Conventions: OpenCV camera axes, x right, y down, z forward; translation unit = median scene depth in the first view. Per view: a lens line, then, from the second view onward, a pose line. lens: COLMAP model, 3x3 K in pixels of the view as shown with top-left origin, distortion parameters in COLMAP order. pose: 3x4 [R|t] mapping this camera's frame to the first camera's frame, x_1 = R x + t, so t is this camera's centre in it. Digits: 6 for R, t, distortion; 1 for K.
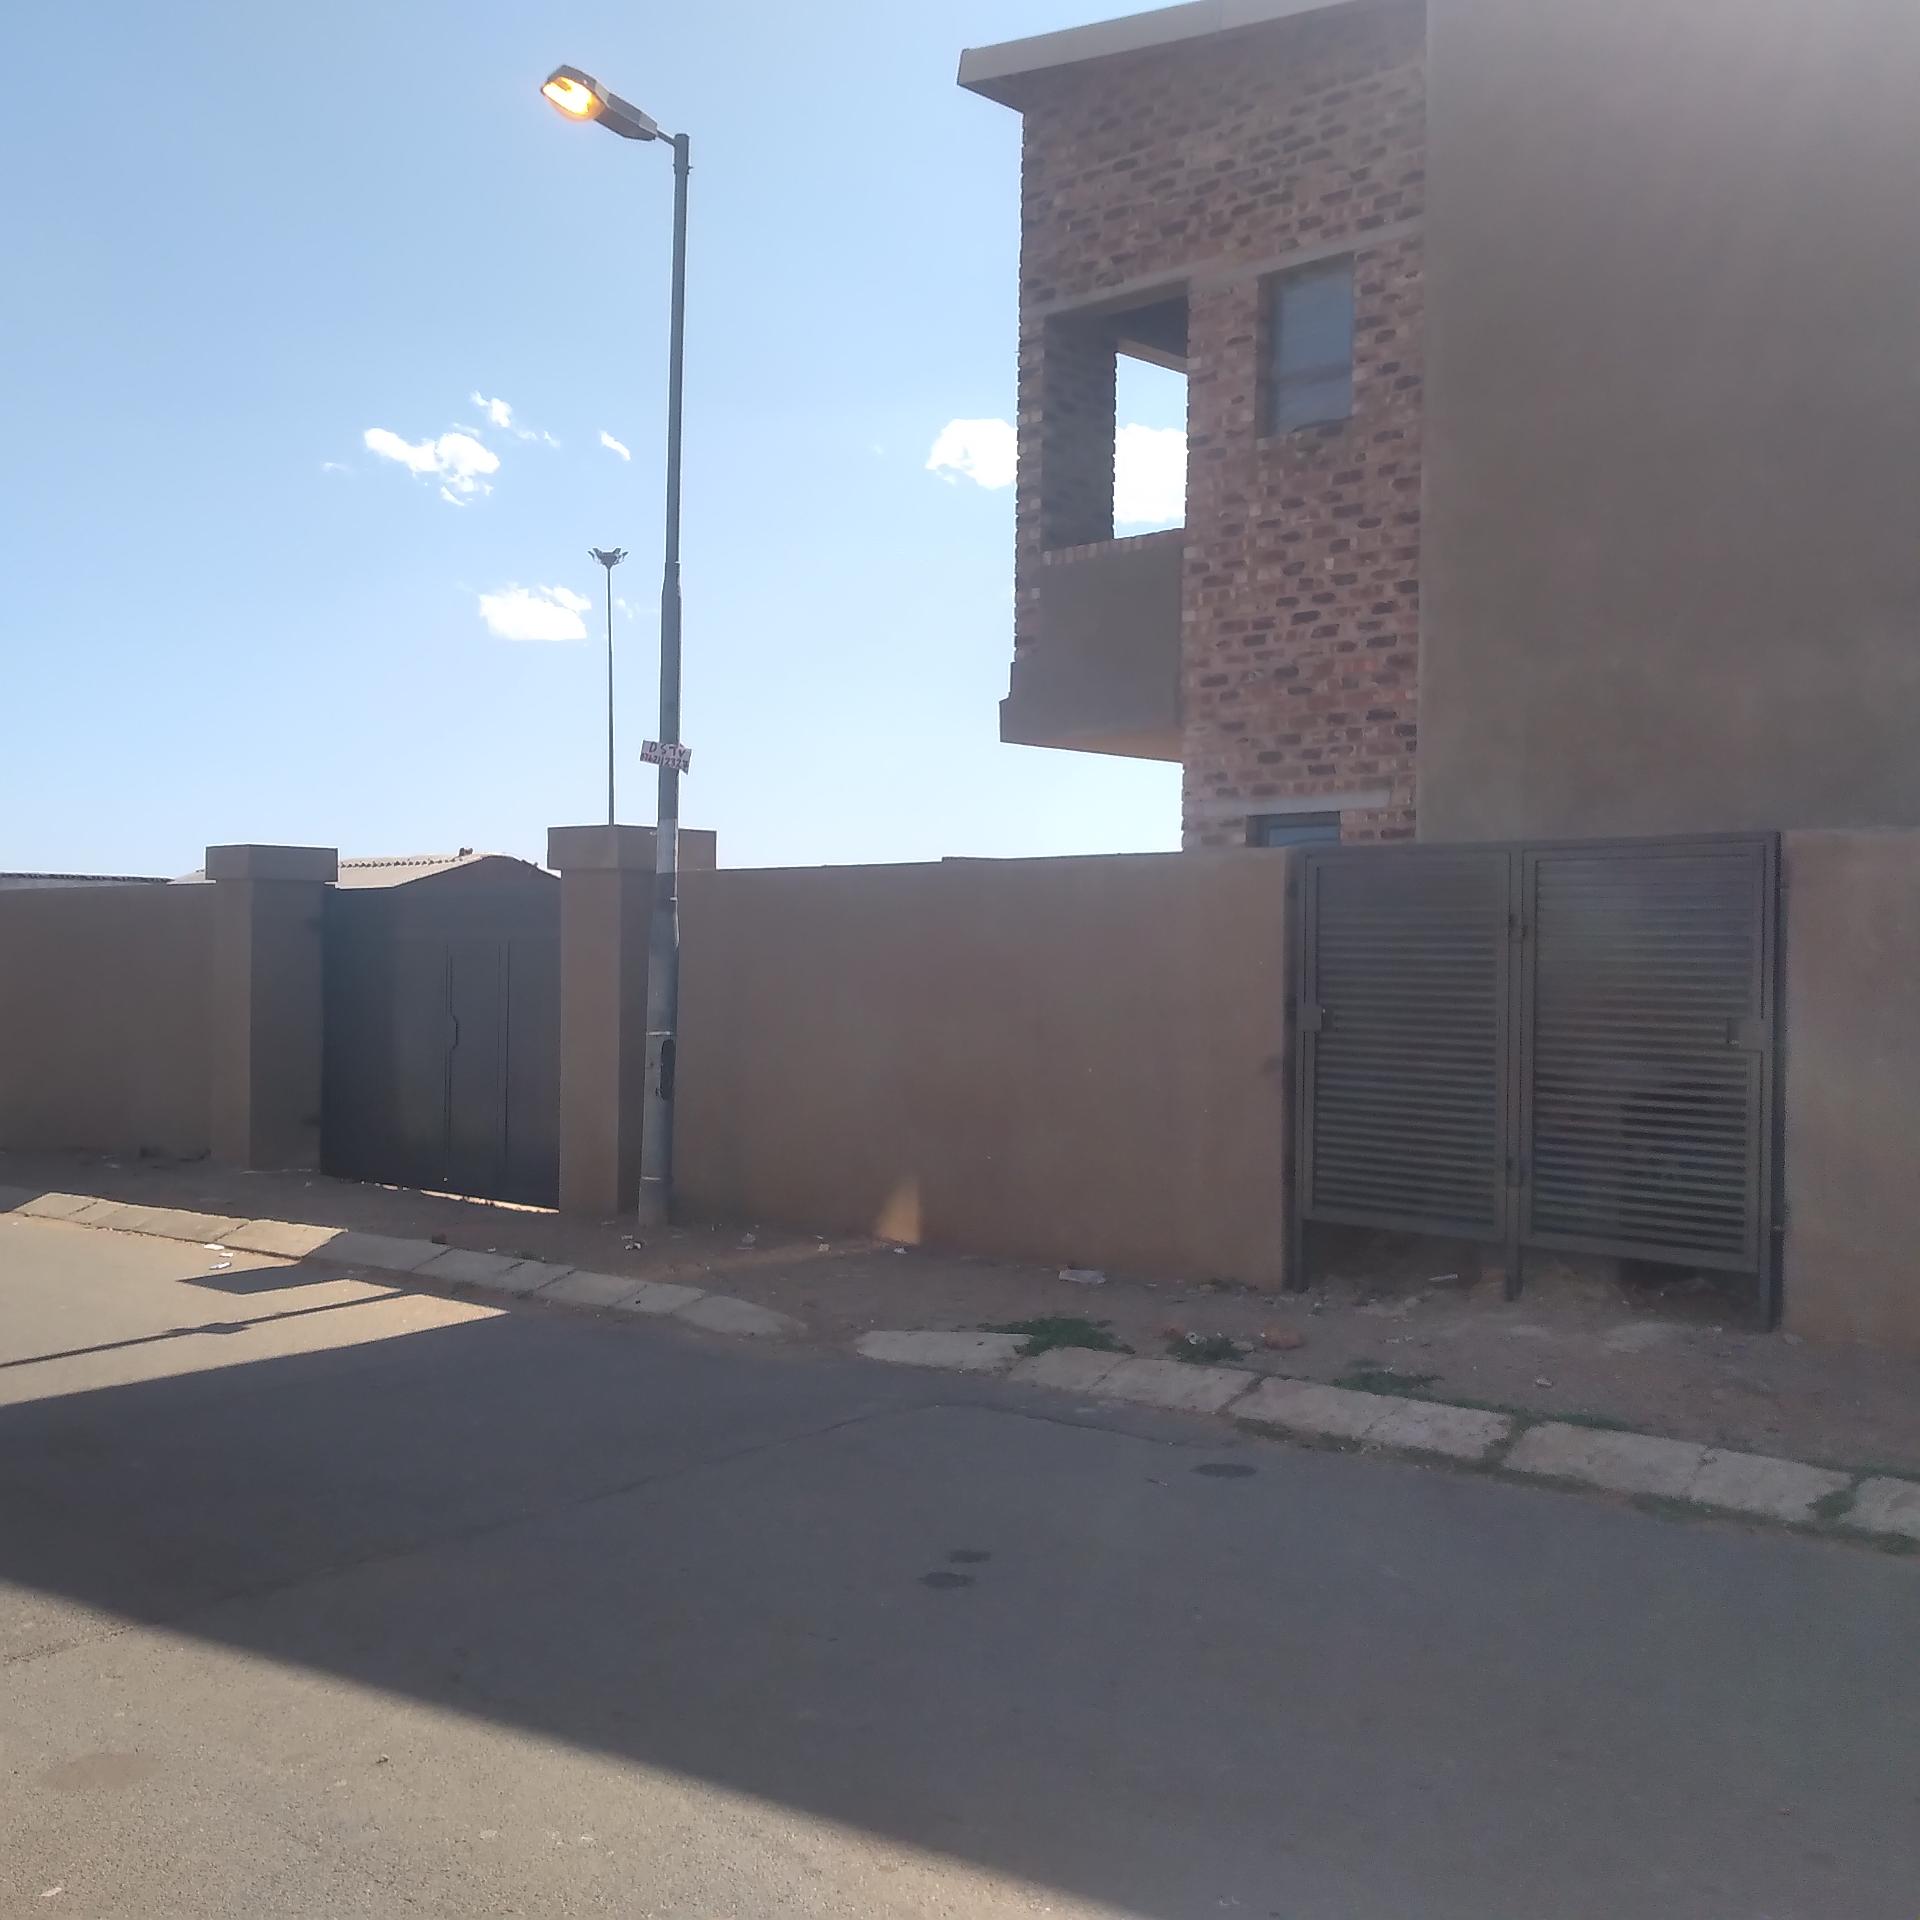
lens RADIAL K [[2032.8, 0, 960.0], [0, 2032.8, 960.0], [0, 0, 1]] dist [0.124941, -0.404464]
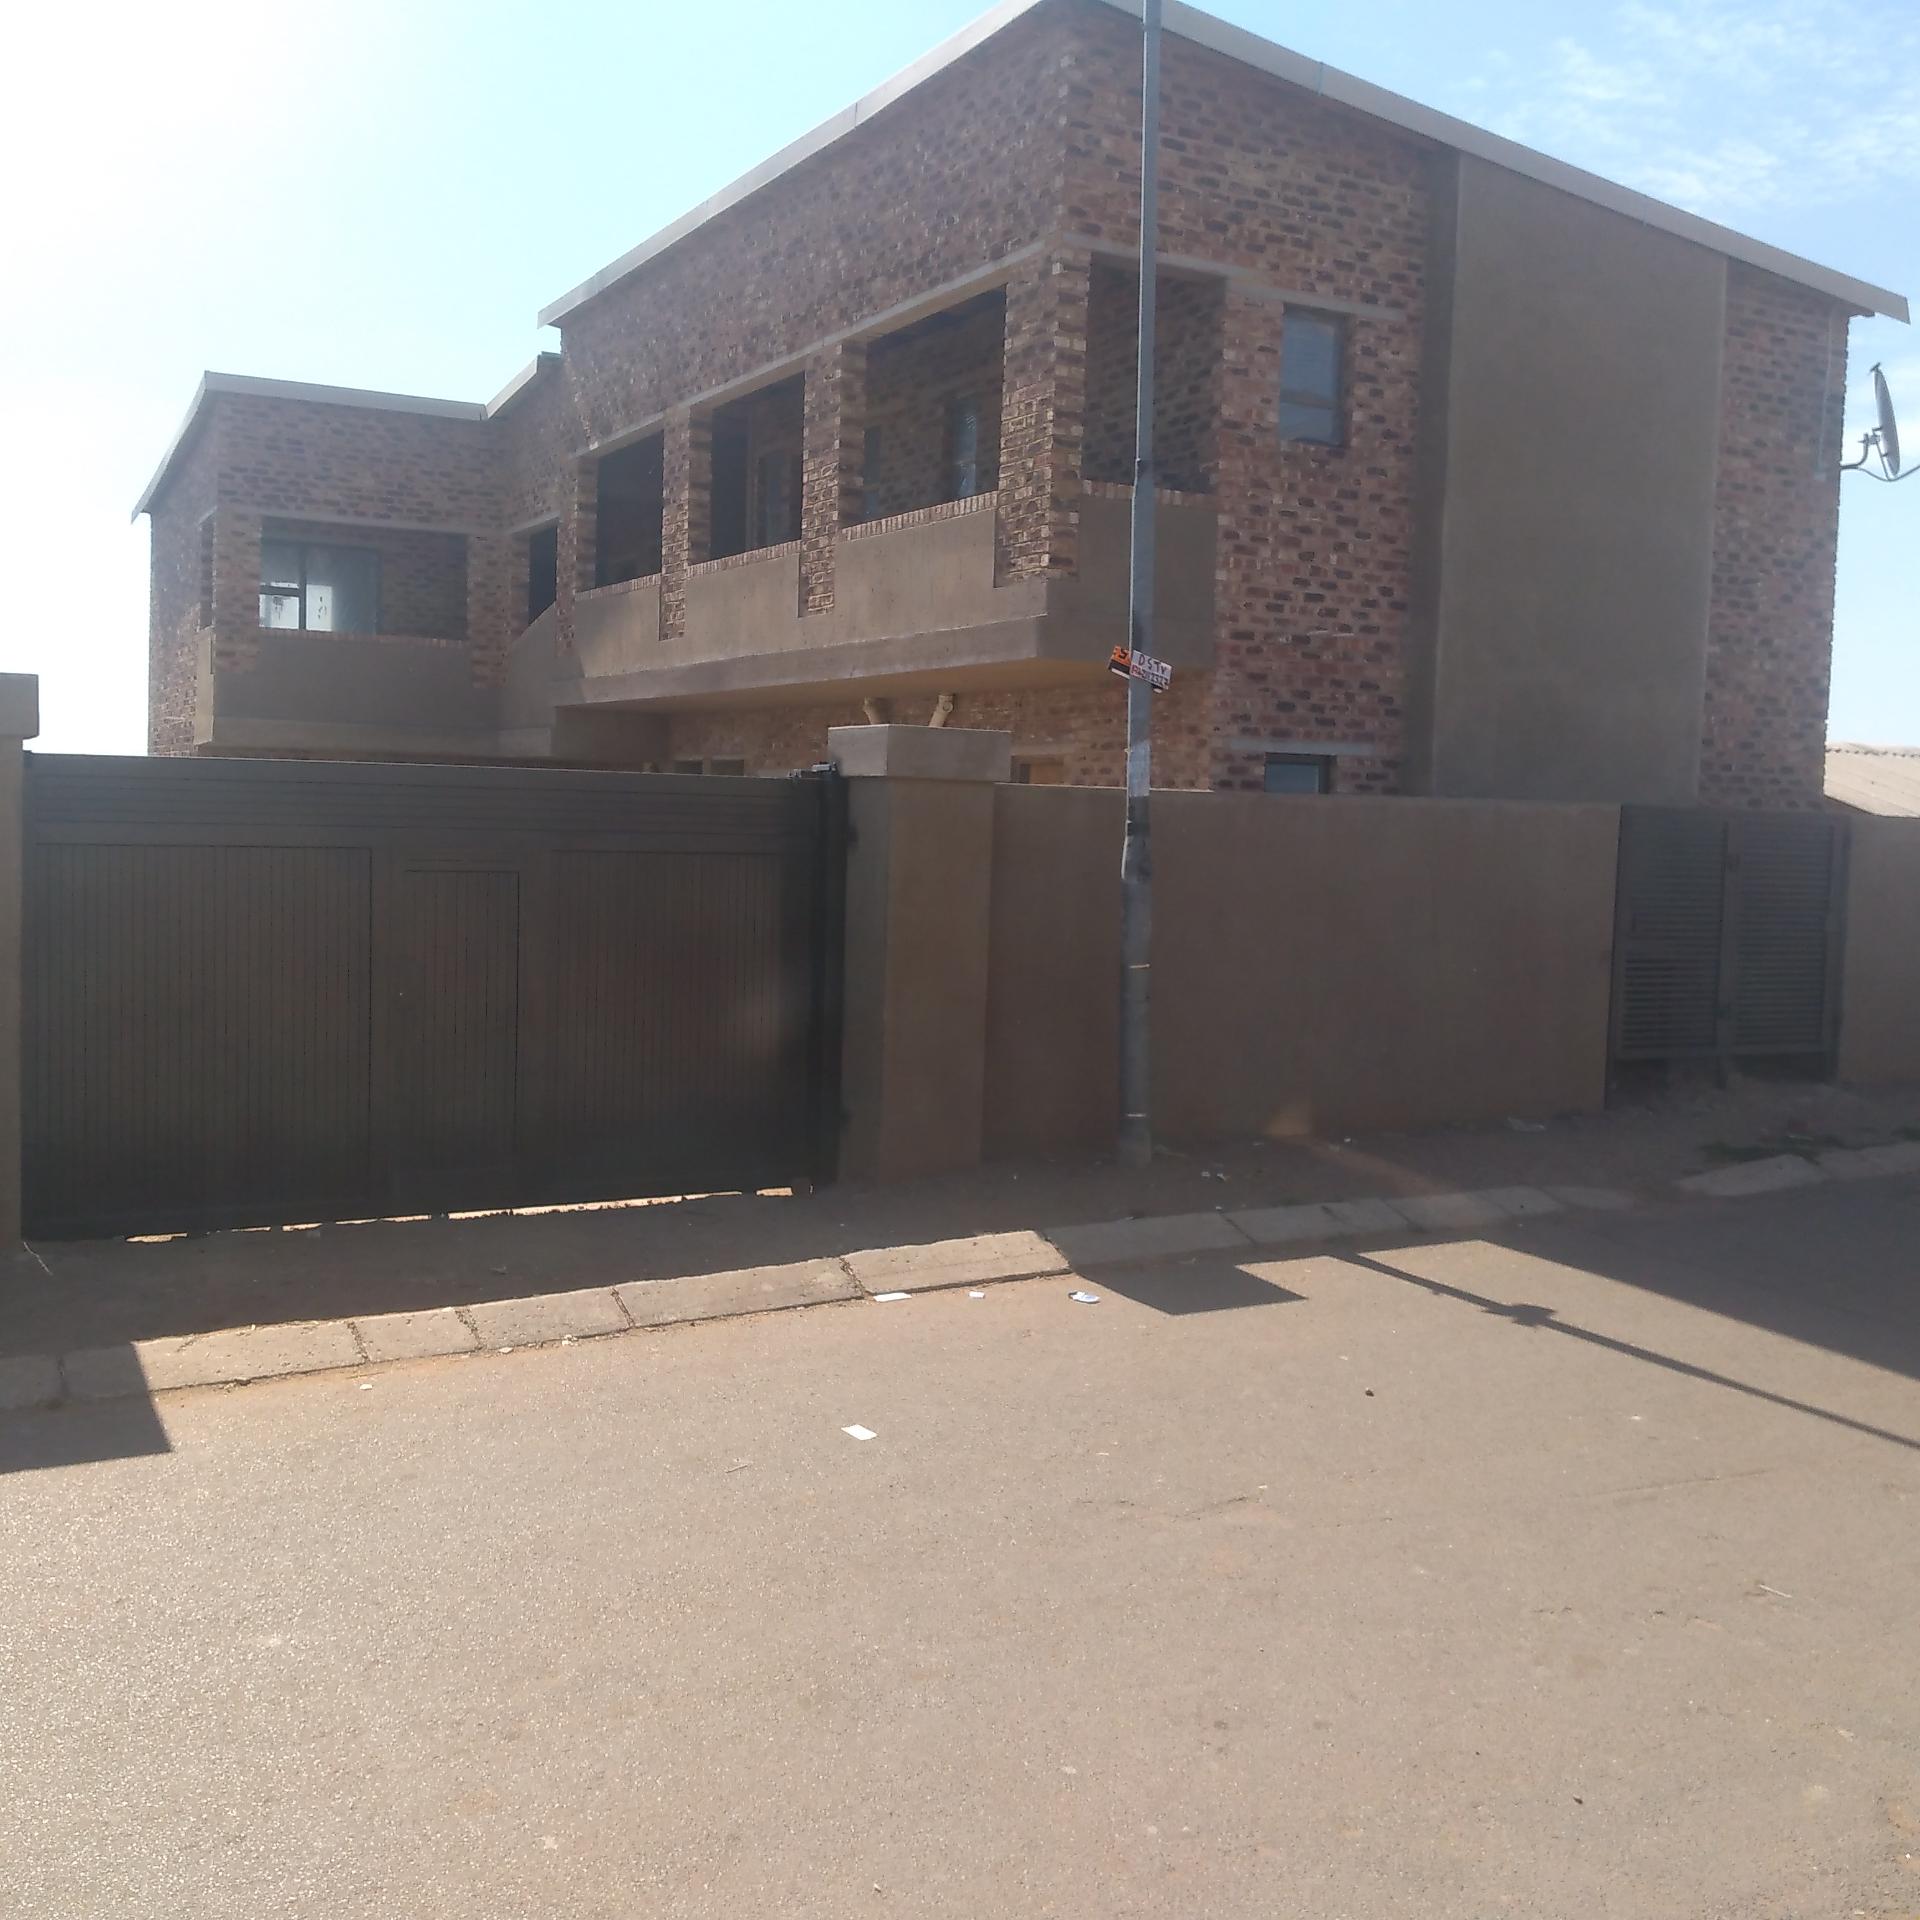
lens RADIAL K [[2032.8, 0, 960.0], [0, 2032.8, 960.0], [0, 0, 1]] dist [0.124941, -0.404464]
pose [[0.308973, -0.068050, 0.948633, -1.089000], [-0.024876, 0.996518, 0.079587, -0.039716], [-0.950745, -0.048188, 0.306204, 0.798317]]
